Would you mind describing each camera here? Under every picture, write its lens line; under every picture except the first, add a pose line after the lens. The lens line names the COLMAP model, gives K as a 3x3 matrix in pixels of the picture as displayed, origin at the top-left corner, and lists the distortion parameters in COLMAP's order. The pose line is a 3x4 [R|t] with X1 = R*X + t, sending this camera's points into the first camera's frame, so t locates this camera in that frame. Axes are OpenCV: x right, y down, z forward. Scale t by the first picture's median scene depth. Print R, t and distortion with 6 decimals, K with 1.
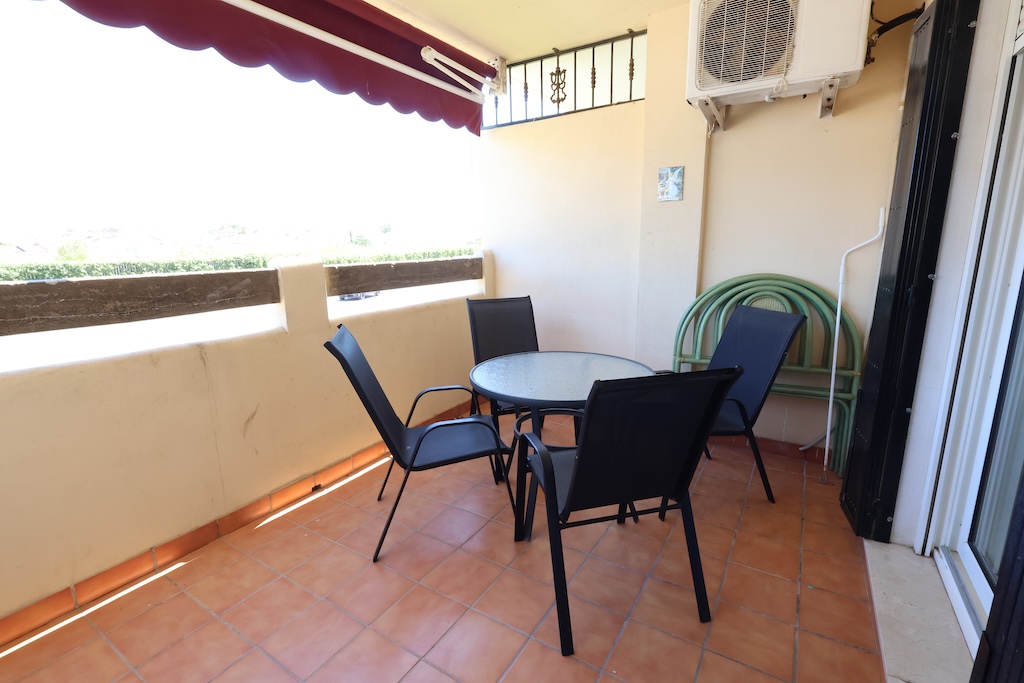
lens RADIAL K [[504.7, 0, 512.0], [0, 504.7, 341.5], [0, 0, 1]] dist [-0.000288, 0.000170]
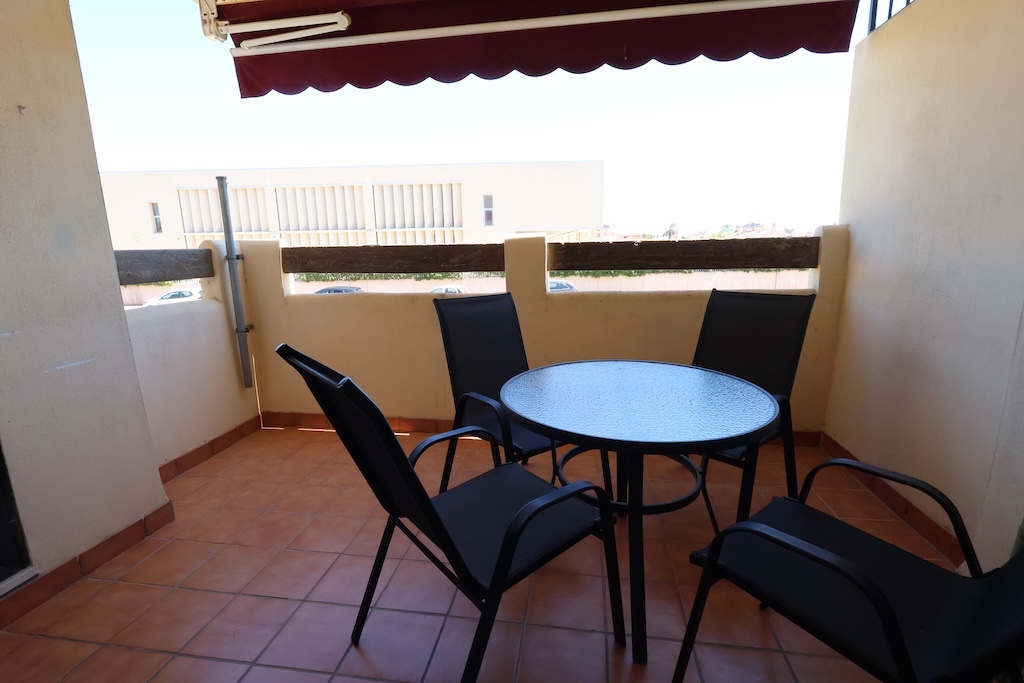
lens RADIAL K [[473.2, 0, 512.0], [0, 473.2, 341.5], [0, 0, 1]] dist [-0.000443, 0.000723]
pose [[0.366477, 0.172203, -0.914353, 0.497636], [-0.172019, 0.978322, 0.115305, -0.037544], [0.914387, 0.115030, 0.388155, 0.484346]]
